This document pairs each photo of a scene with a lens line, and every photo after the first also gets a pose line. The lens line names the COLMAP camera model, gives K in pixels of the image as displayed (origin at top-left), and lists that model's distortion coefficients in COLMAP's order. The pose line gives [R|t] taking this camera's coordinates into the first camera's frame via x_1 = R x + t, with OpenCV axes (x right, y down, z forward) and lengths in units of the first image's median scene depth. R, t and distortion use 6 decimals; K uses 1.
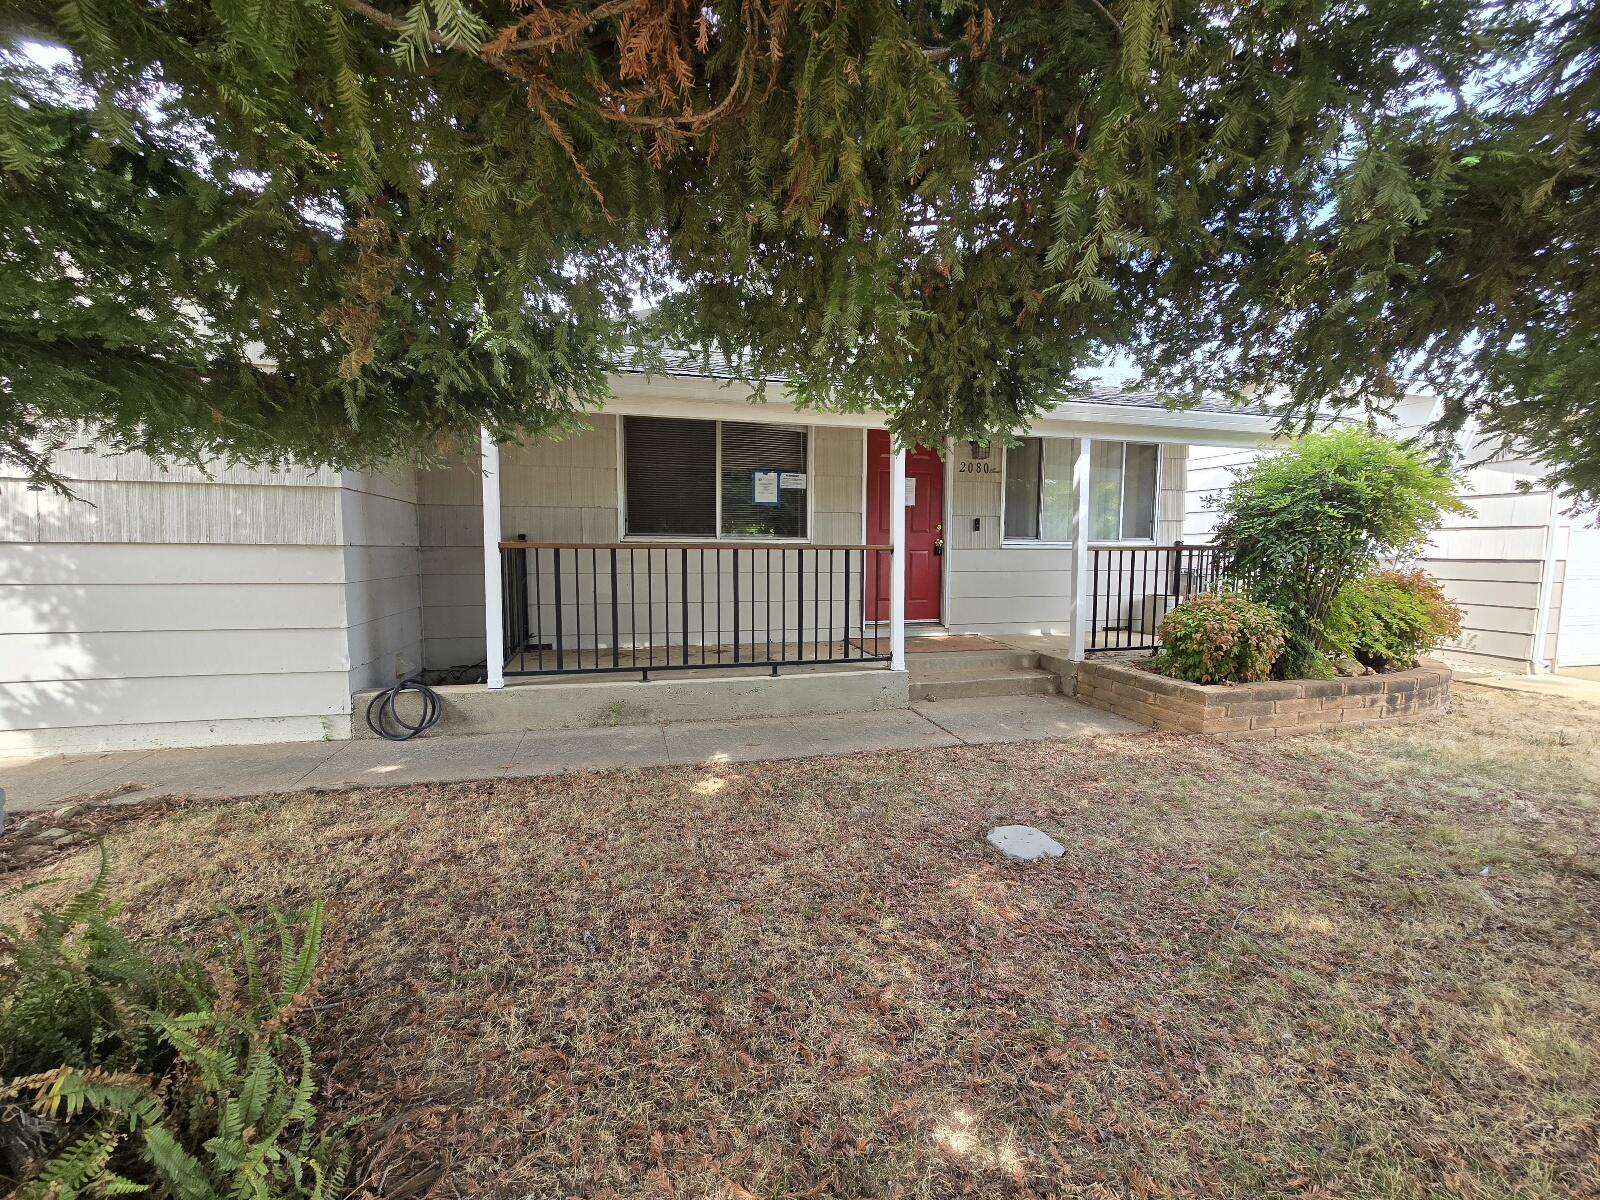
lens RADIAL K [[655.9, 0, 794.0], [0, 655.9, 608.2], [0, 0, 1]] dist [-0.003555, 0.001350]
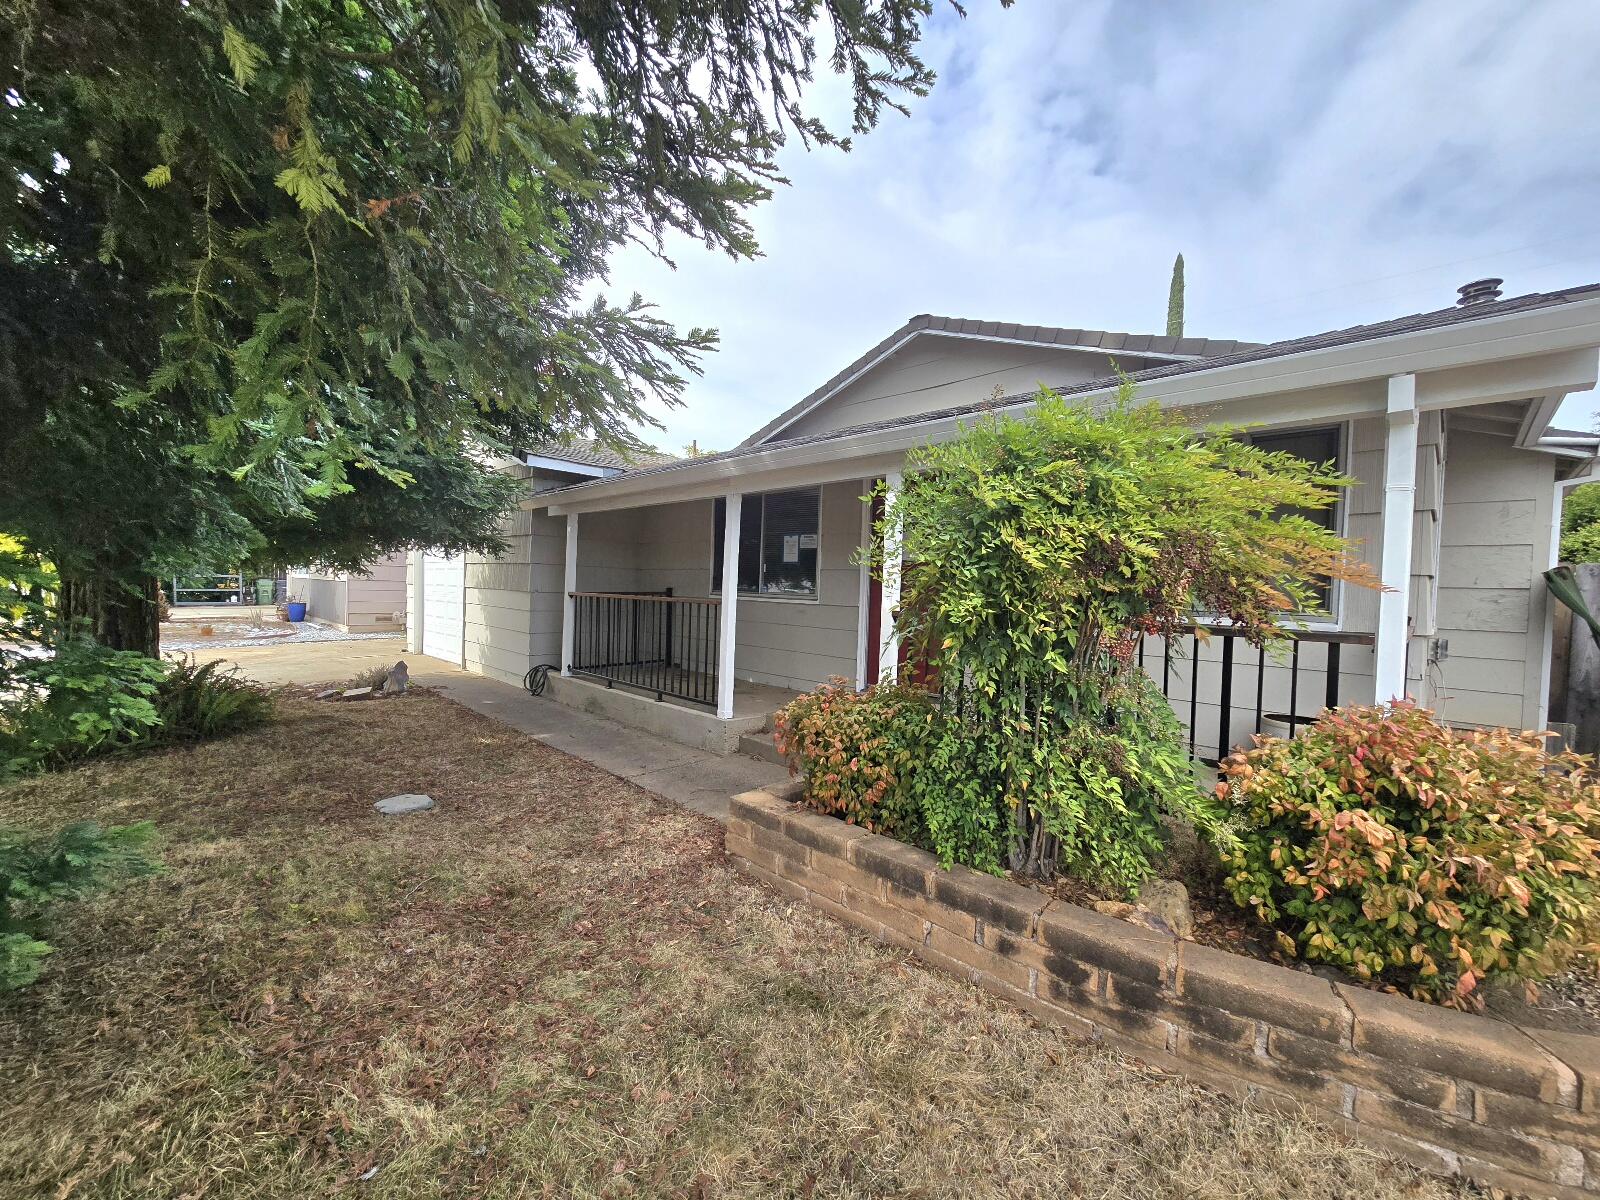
lens RADIAL K [[655.9, 0, 794.0], [0, 655.9, 608.2], [0, 0, 1]] dist [-0.003555, 0.001350]
pose [[0.494677, 0.034538, -0.868390, 0.994242], [-0.109342, 0.993743, -0.022764, -0.061960], [0.862171, 0.106212, 0.495359, 0.490365]]
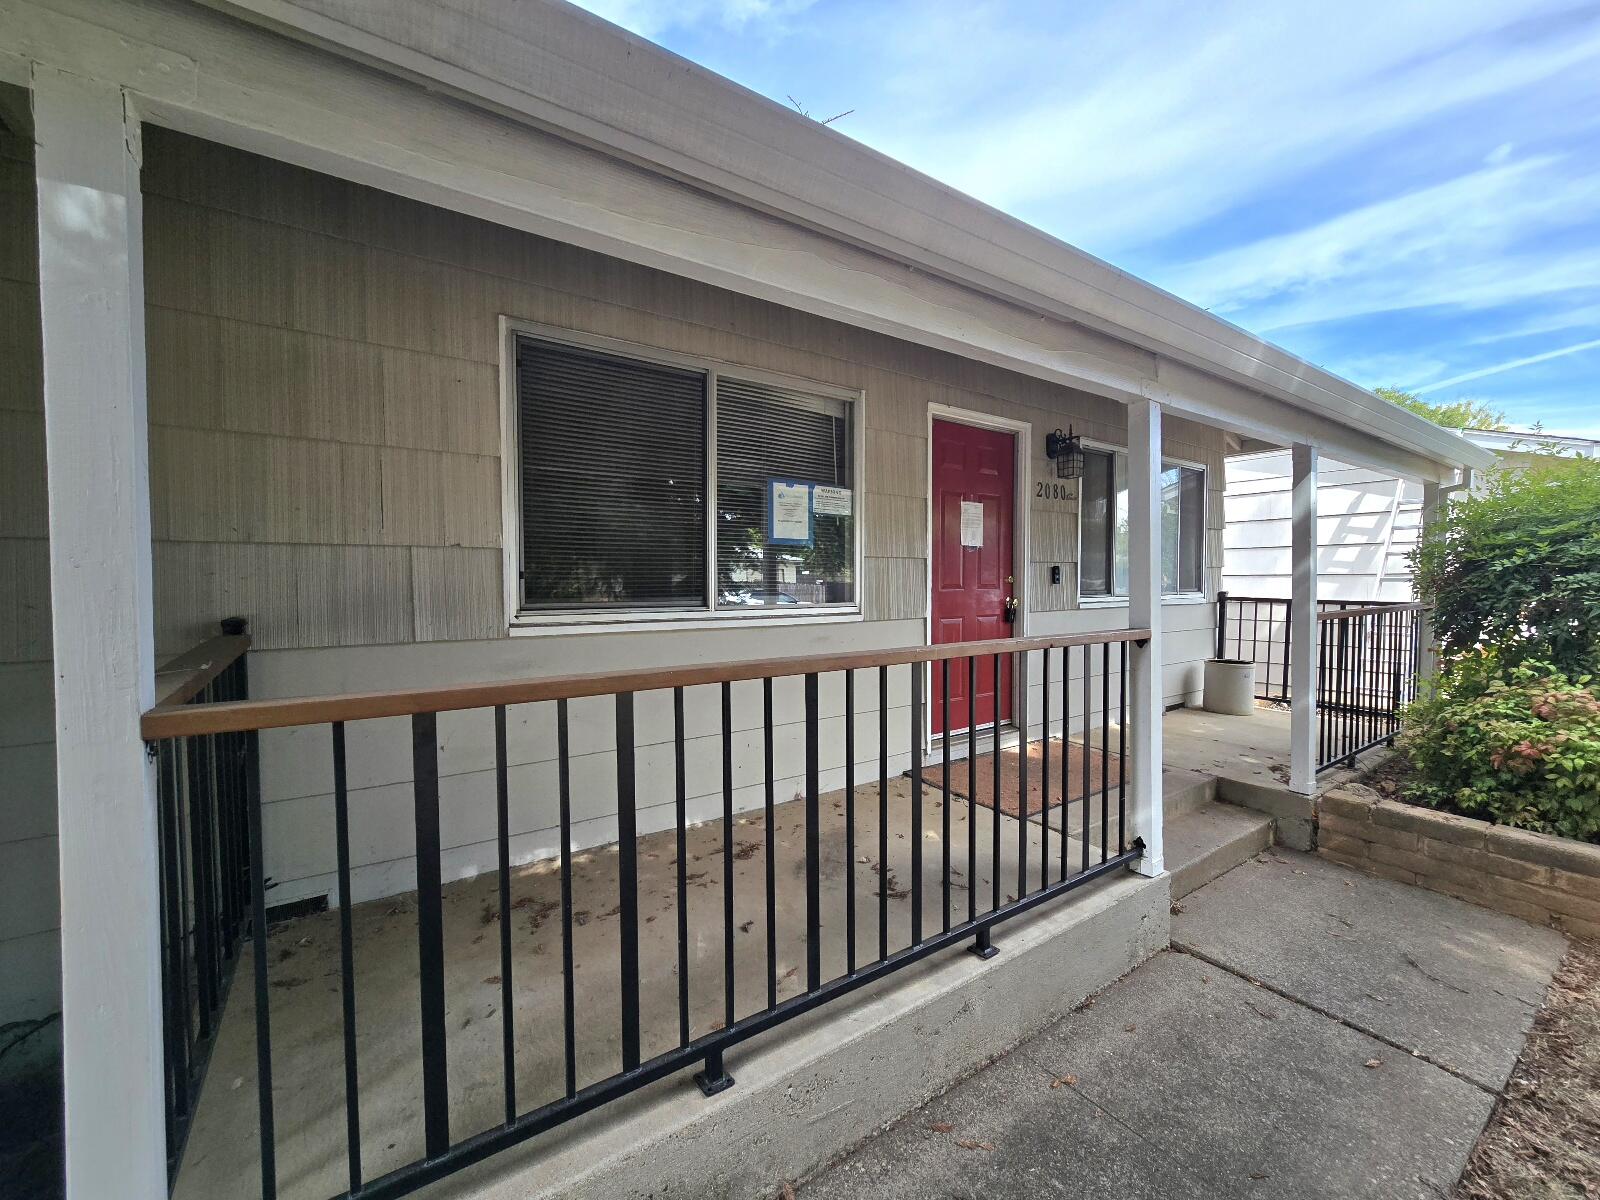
lens RADIAL K [[655.9, 0, 794.0], [0, 655.9, 608.2], [0, 0, 1]] dist [-0.003555, 0.001350]
pose [[0.940016, -0.023859, 0.340294, -0.237693], [0.040704, 0.998269, -0.042448, -0.088192], [-0.338692, 0.053754, 0.939361, 0.534907]]
